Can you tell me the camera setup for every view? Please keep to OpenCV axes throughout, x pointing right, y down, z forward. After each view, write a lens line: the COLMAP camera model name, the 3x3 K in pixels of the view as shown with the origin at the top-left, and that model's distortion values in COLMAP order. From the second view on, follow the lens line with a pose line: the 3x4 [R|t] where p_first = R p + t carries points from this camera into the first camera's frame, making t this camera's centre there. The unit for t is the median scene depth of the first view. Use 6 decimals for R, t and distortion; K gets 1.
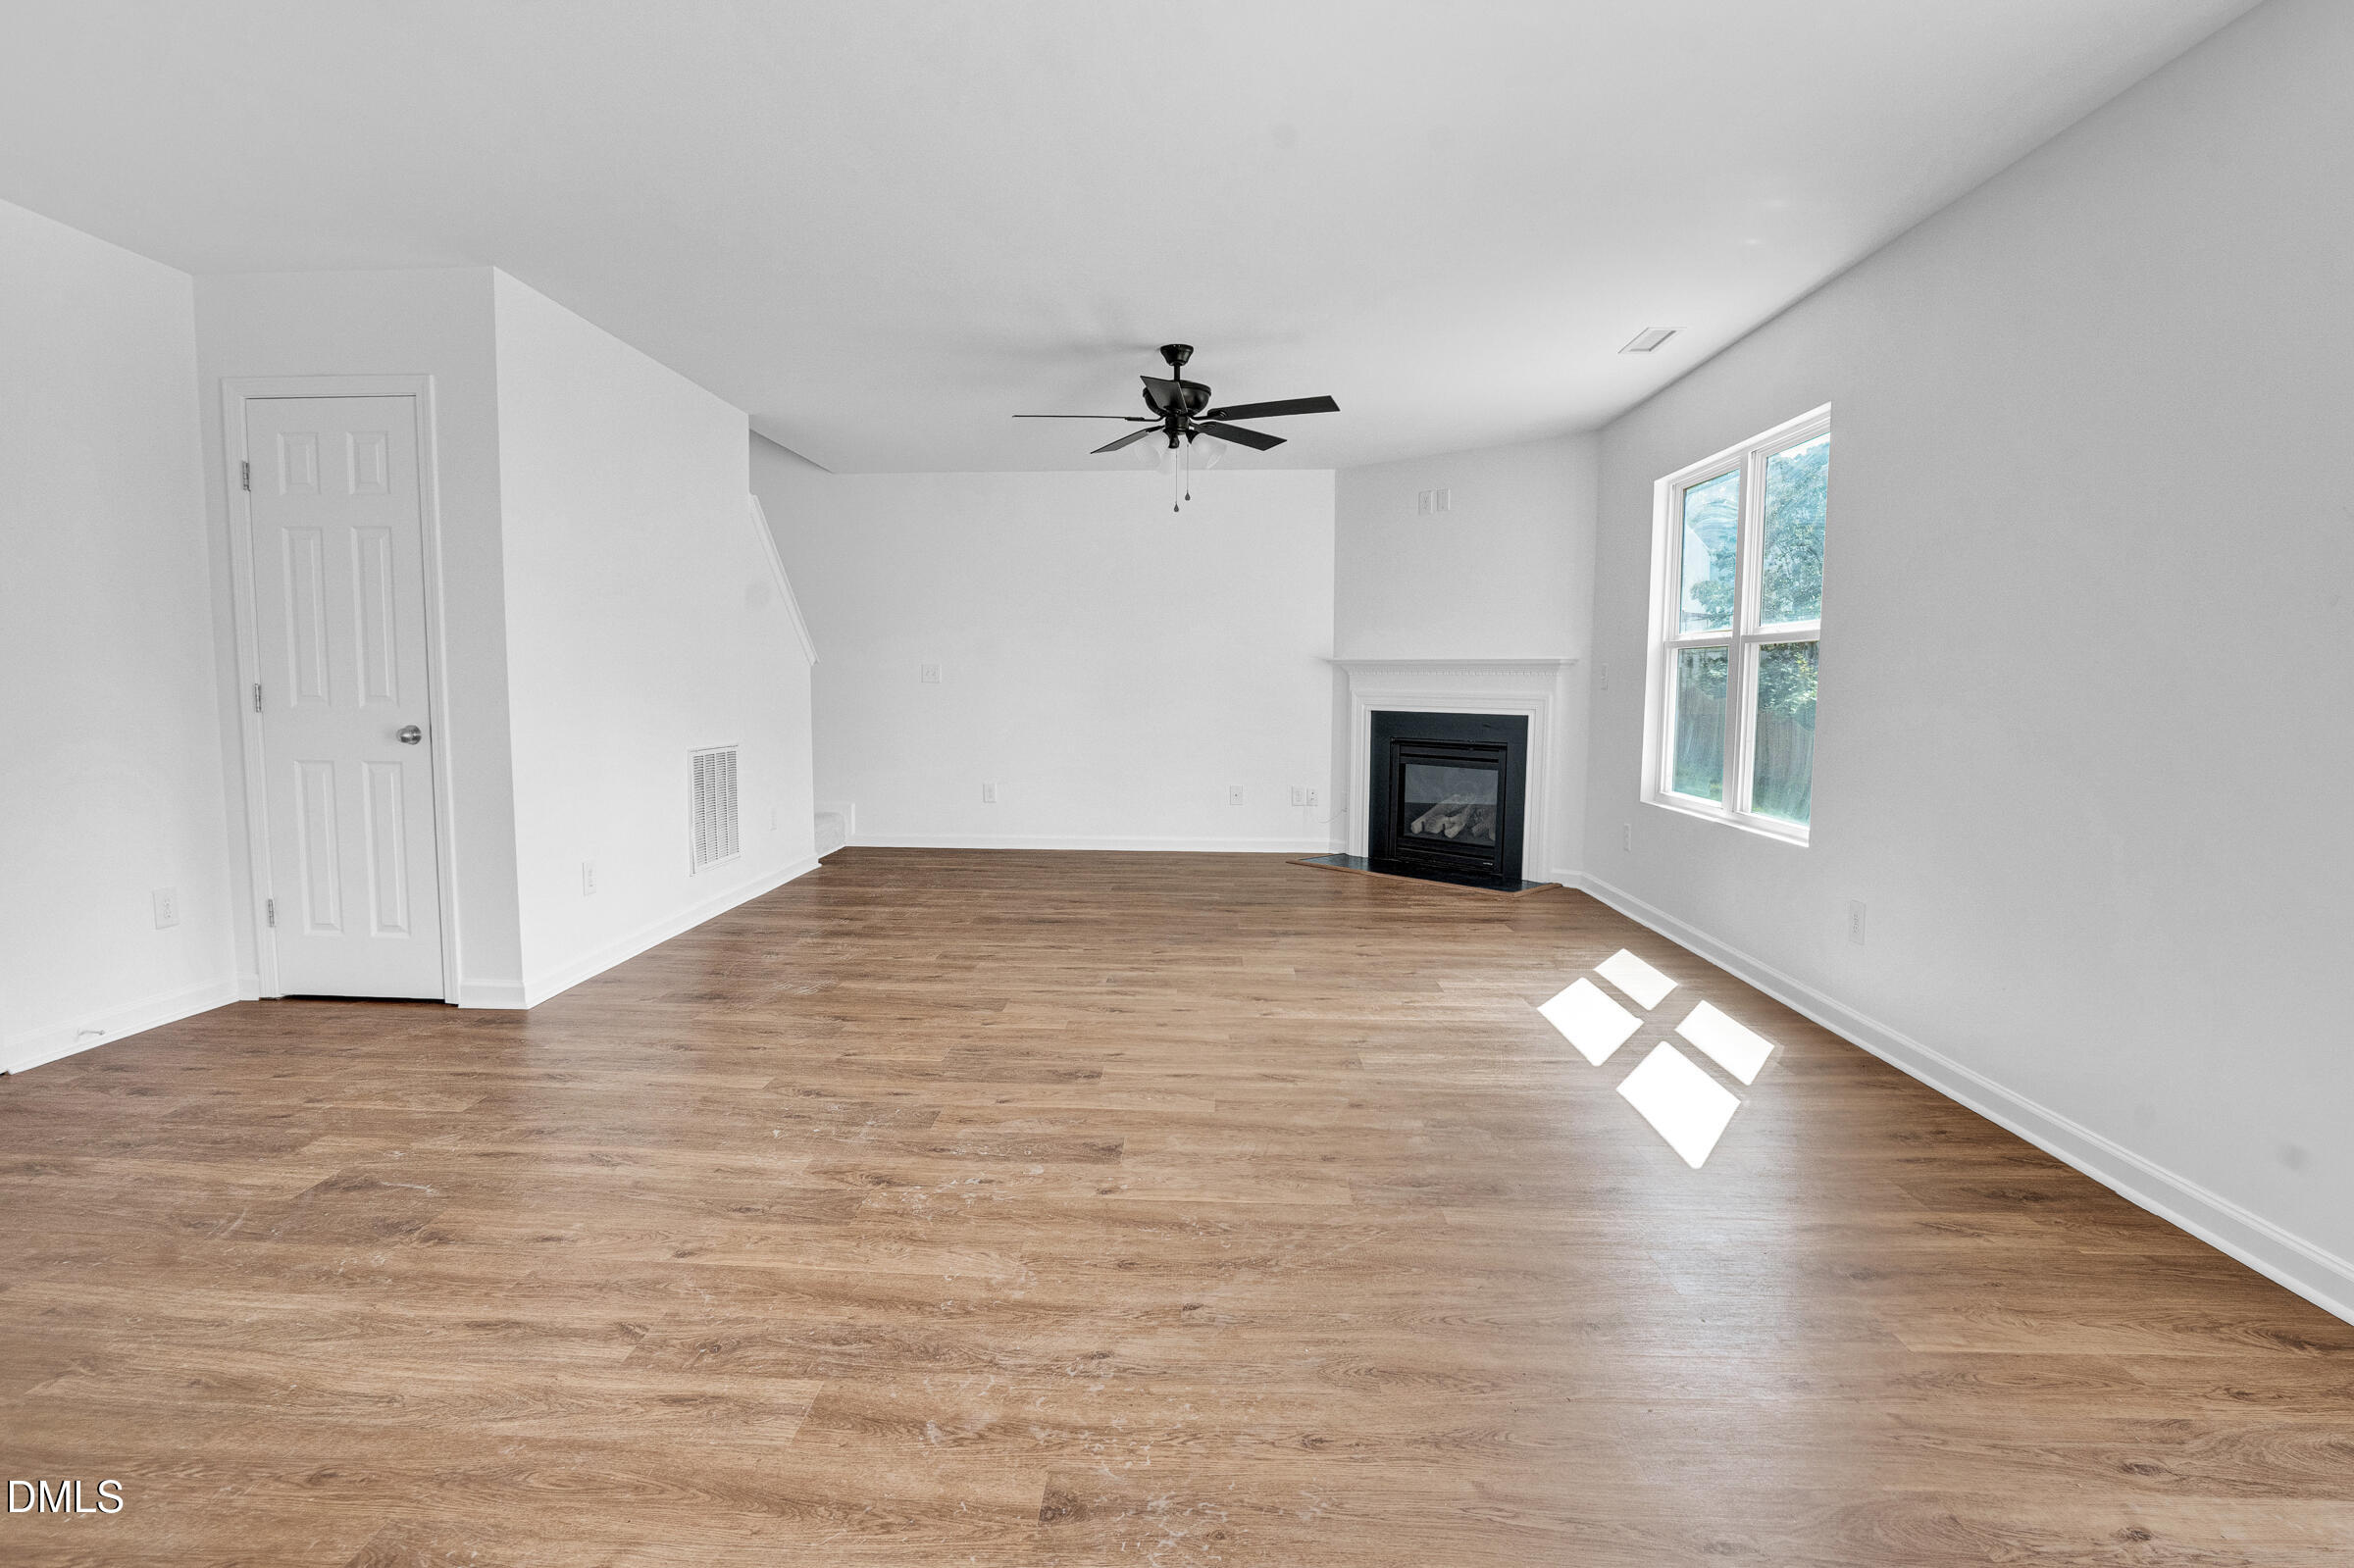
lens RADIAL K [[1184.8, 0, 1176.7], [0, 1184.8, 781.0], [0, 0, 1]] dist [-0.013072, 0.002118]
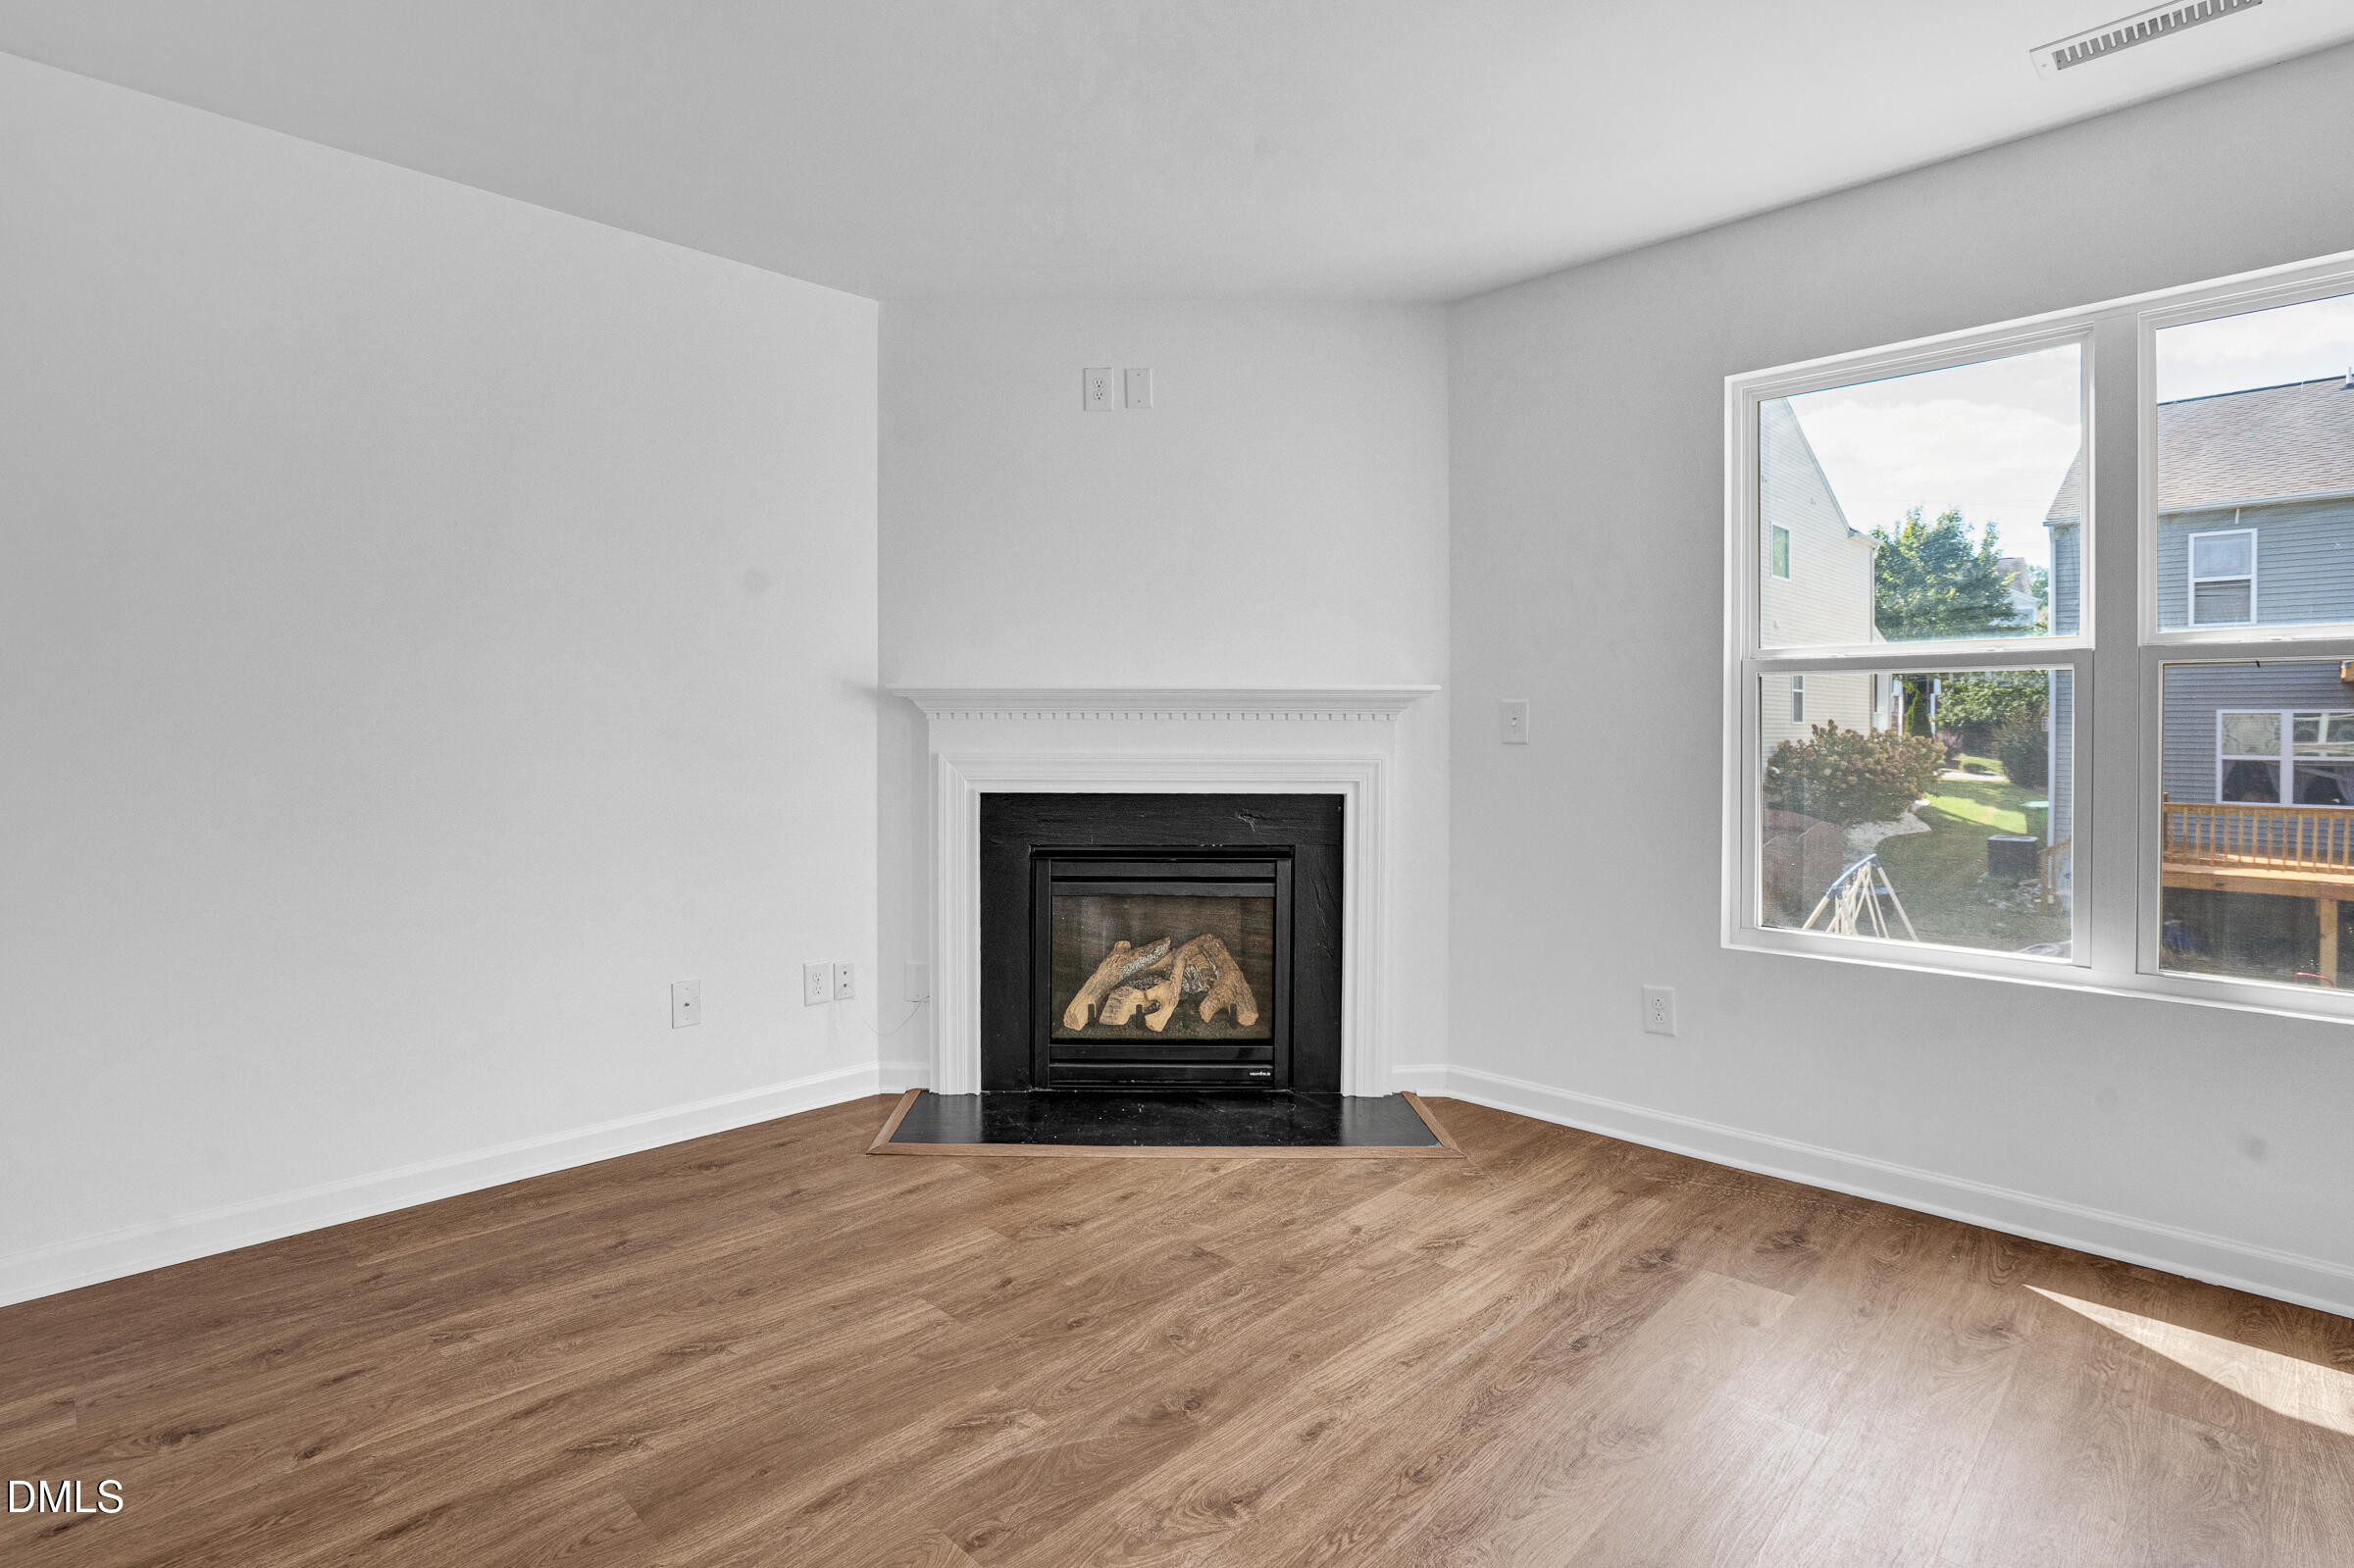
lens RADIAL K [[1184.8, 0, 1107.6], [0, 1184.8, 743.0], [0, 0, 1]] dist [-0.013072, 0.002118]
pose [[0.676460, -0.001770, 0.736477, -0.183829], [0.062418, 0.996537, -0.054936, -0.055622], [-0.733830, 0.083132, 0.674228, 0.710483]]
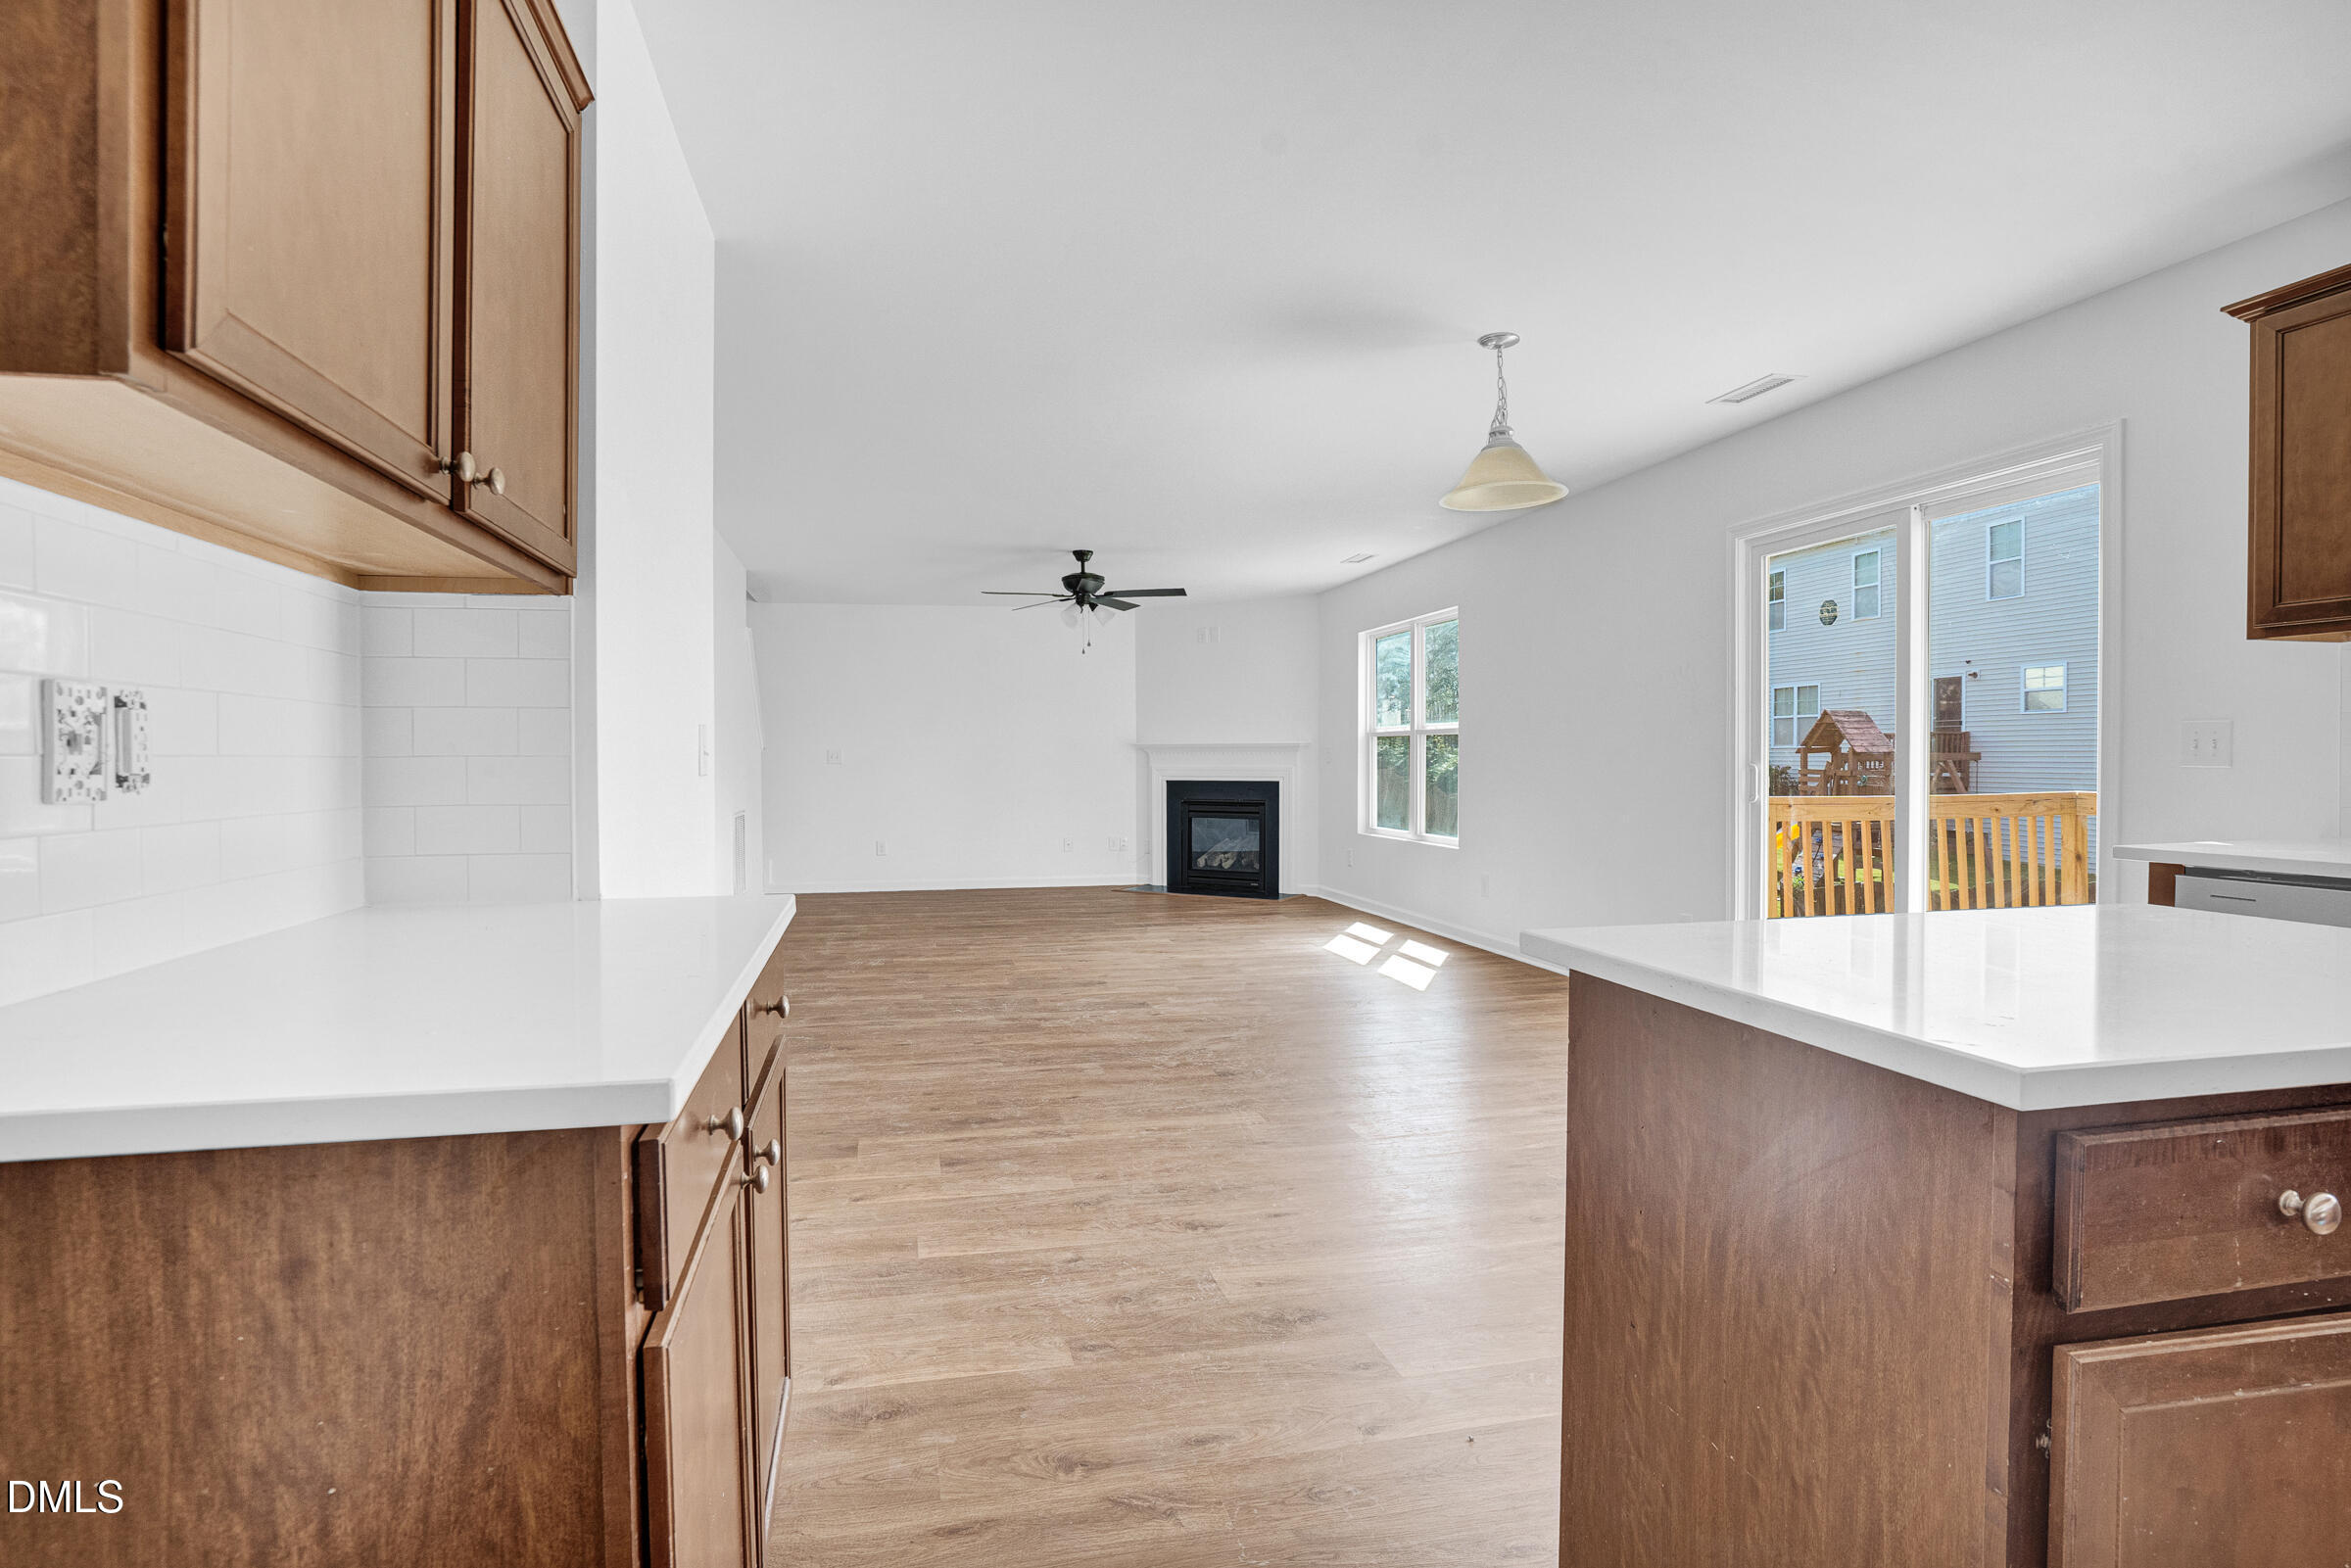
lens RADIAL K [[1183.3, 0, 1157.9], [0, 1183.3, 779.3], [0, 0, 1]] dist [-0.013072, 0.002118]
pose [[0.966972, -0.014737, 0.254454, -0.227908], [0.031562, 0.997567, -0.062167, 0.029445], [-0.252919, 0.068145, 0.965085, -0.393130]]
